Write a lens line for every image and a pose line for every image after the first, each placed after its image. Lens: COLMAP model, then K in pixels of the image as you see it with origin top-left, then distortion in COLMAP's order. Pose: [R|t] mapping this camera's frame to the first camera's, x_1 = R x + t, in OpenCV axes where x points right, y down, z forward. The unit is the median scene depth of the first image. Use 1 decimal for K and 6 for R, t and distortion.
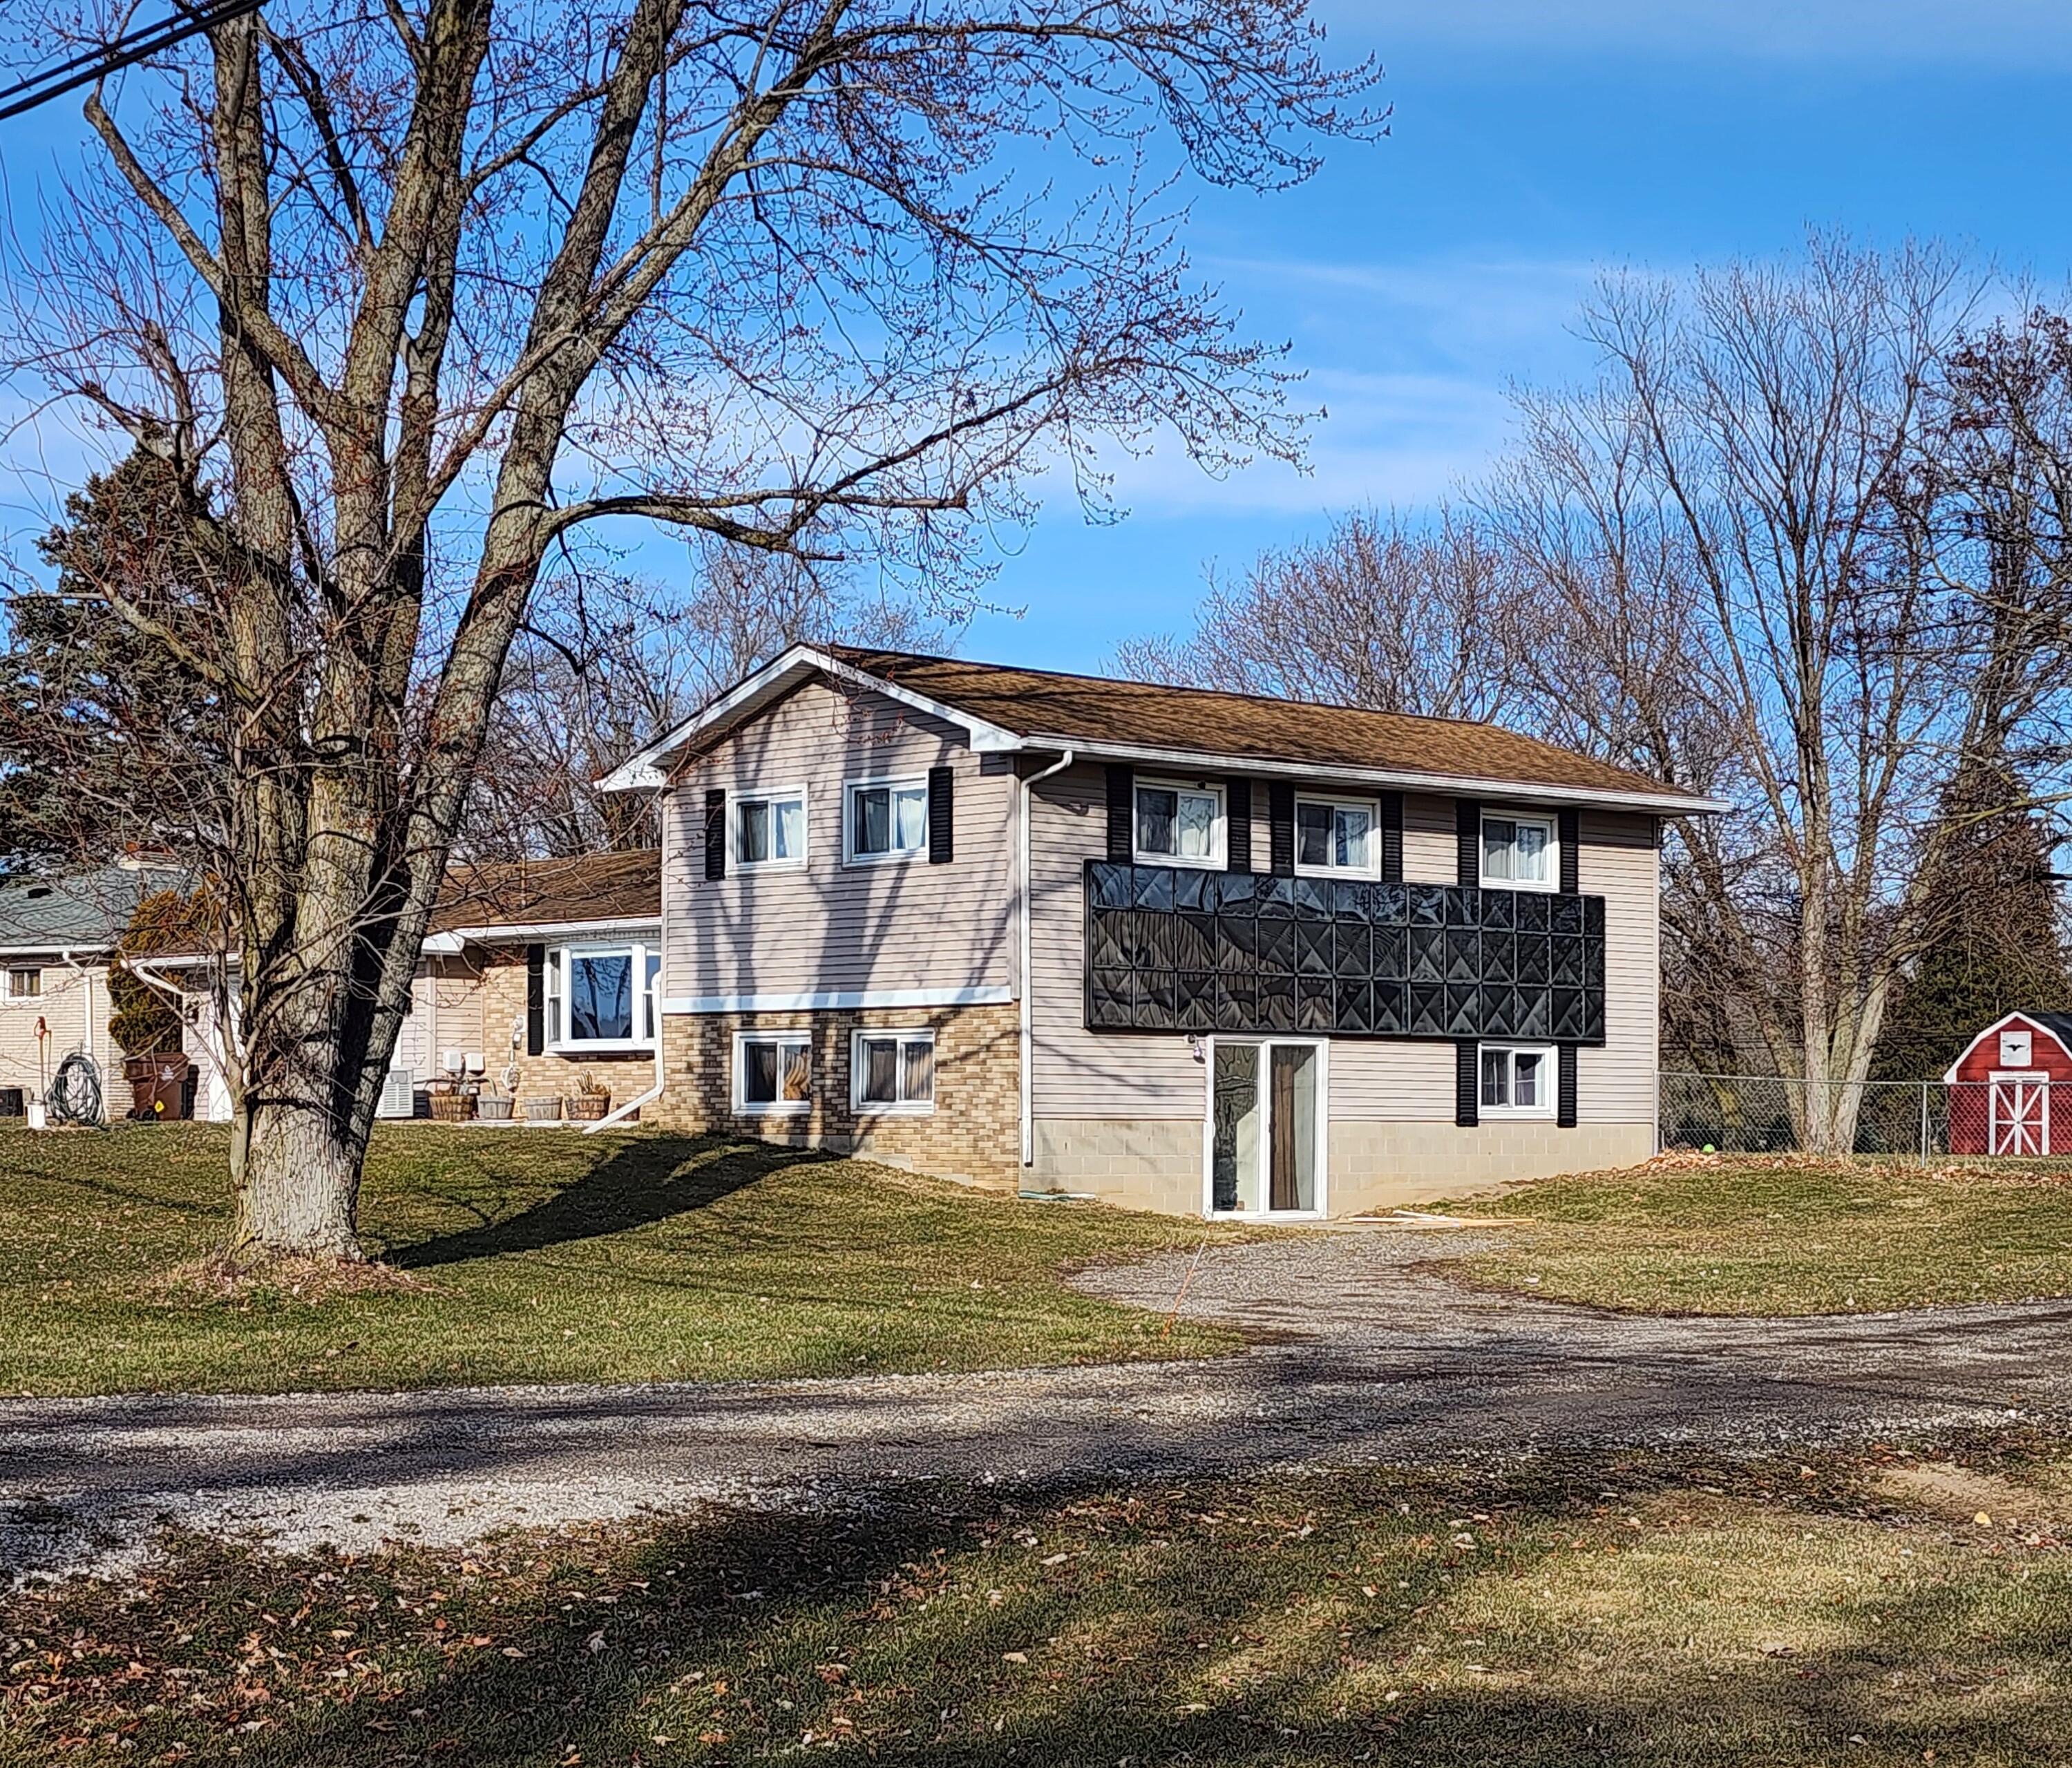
lens RADIAL K [[4104.5, 0, 1036.0], [0, 4104.5, 884.0], [0, 0, 1]] dist [0.014465, -0.142765]
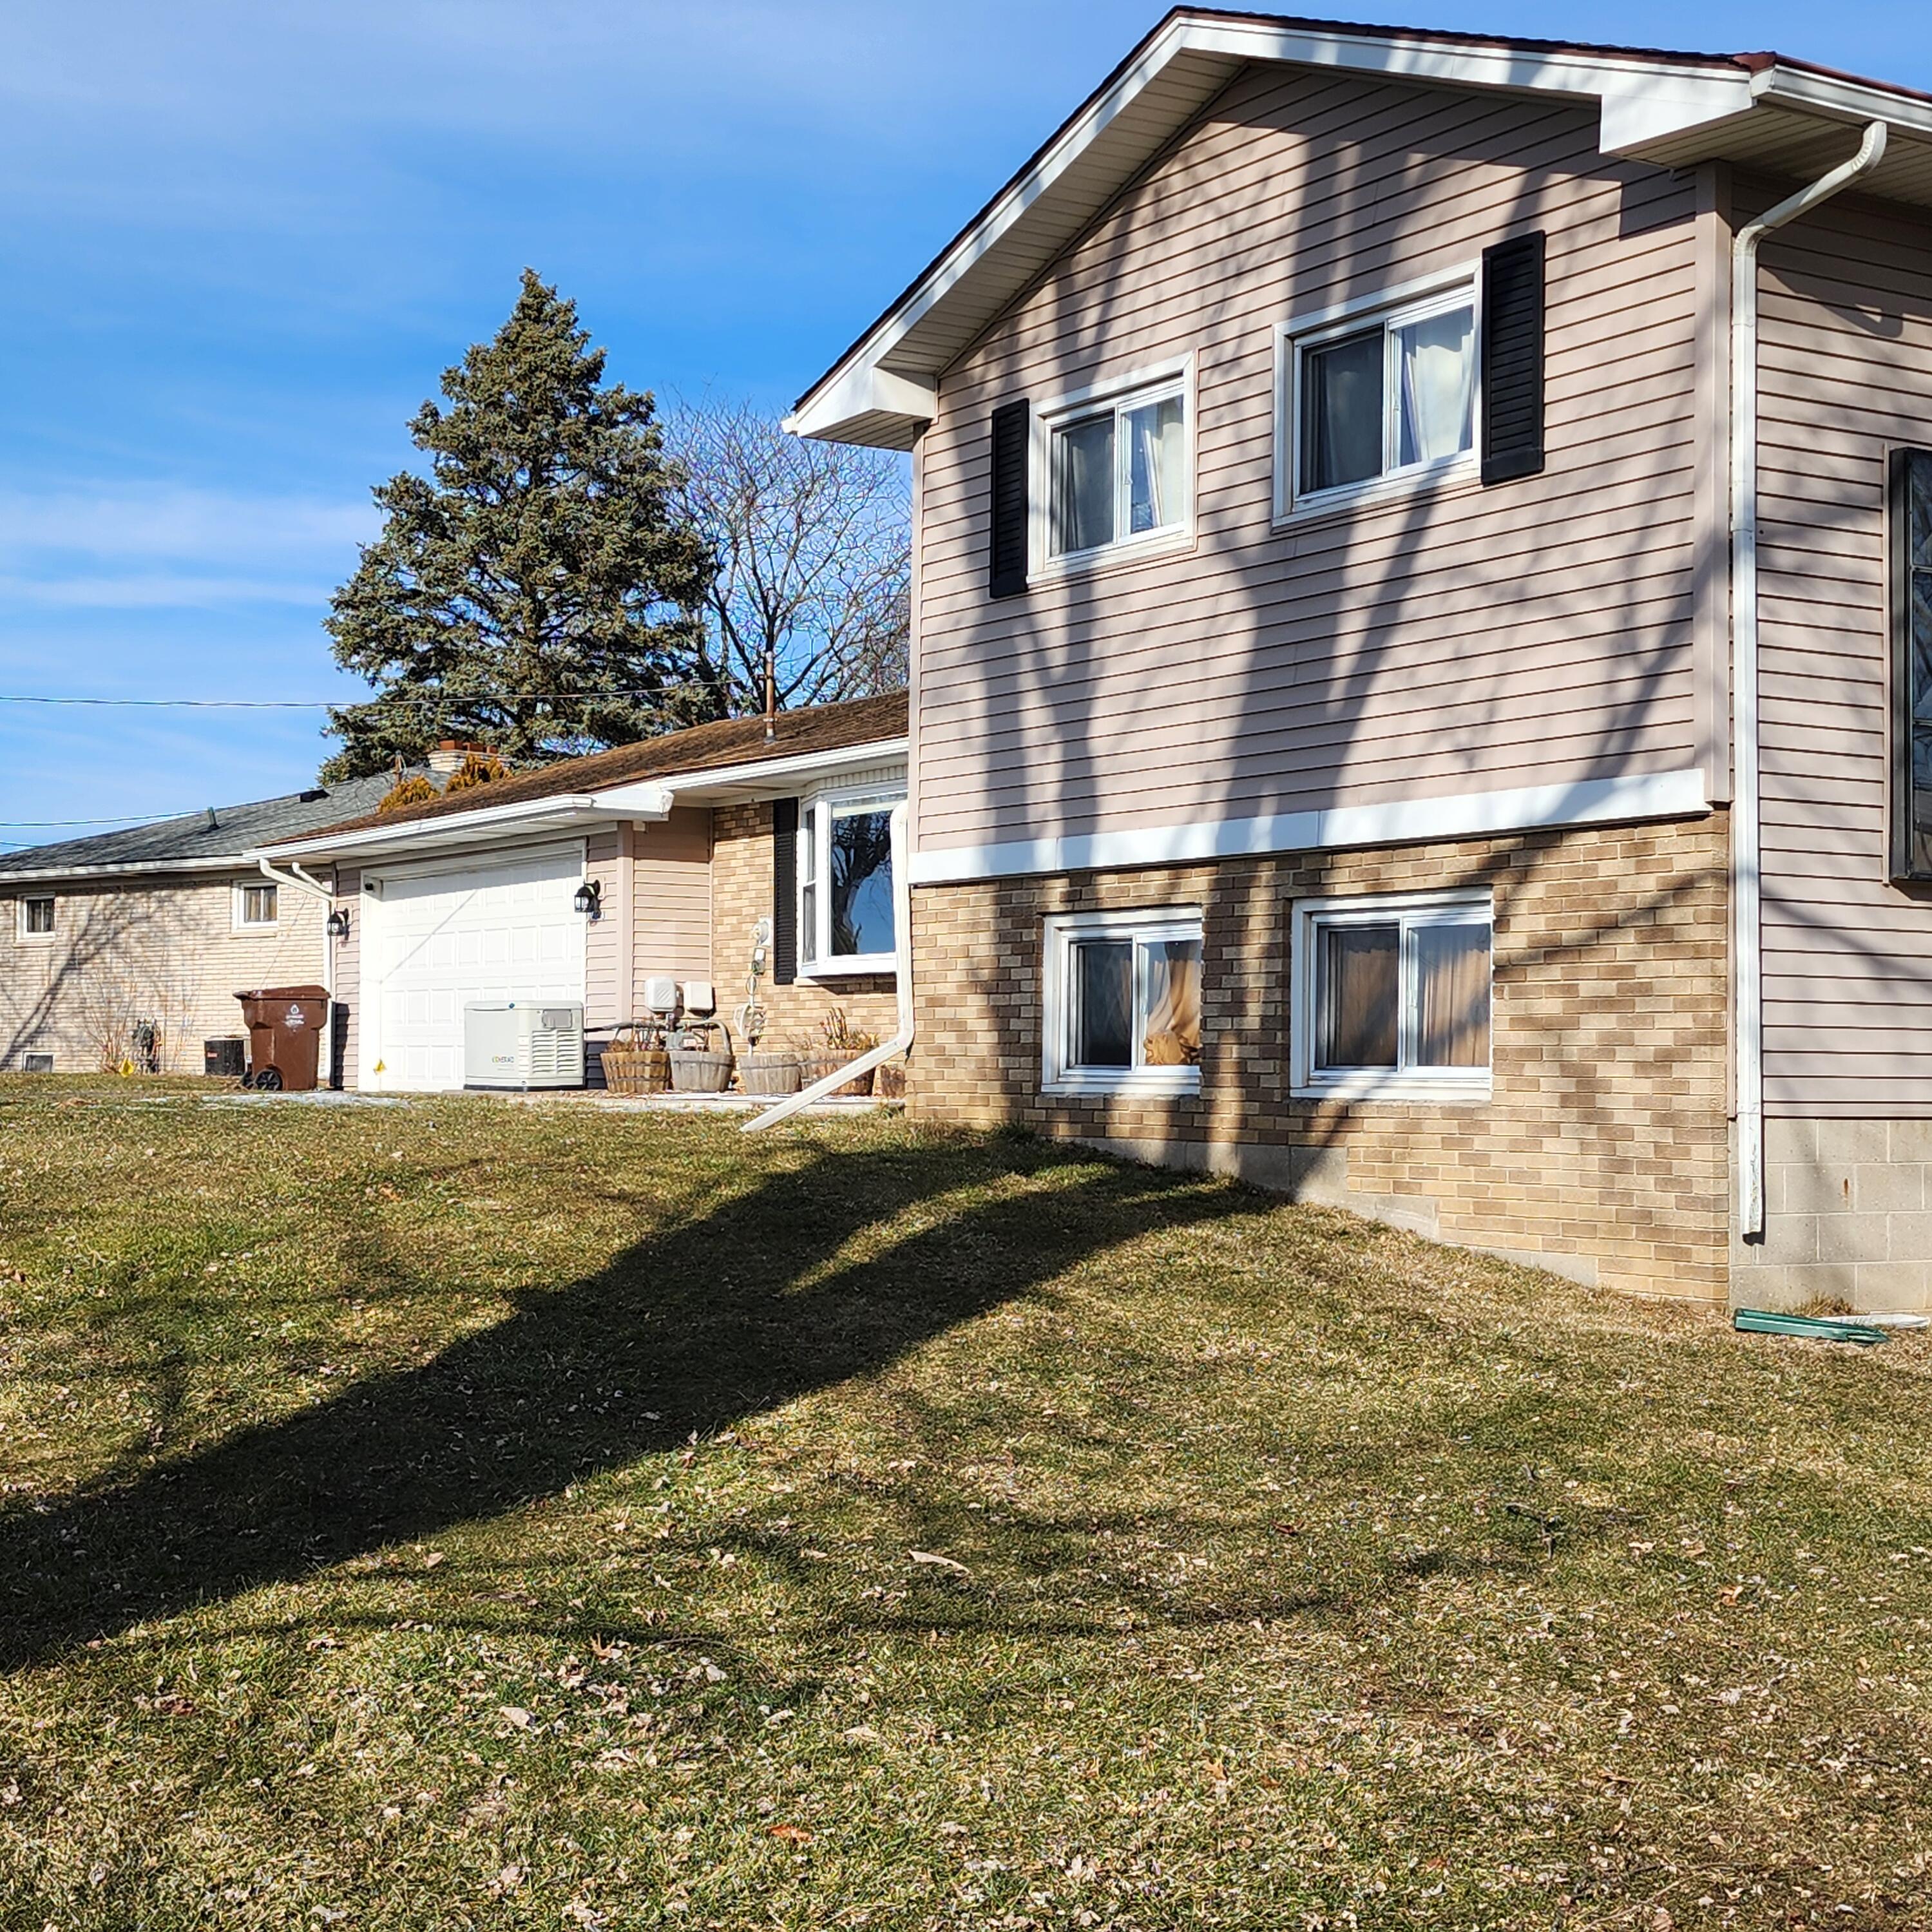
lens RADIAL K [[3039.3, 0, 966.0], [0, 3039.3, 966.0], [0, 0, 1]] dist [0.002345, -0.039286]
pose [[0.985370, 0.001673, -0.170421, -0.024075], [0.002109, 0.999756, 0.022010, 0.034183], [0.170416, -0.022048, 0.985126, 0.660552]]
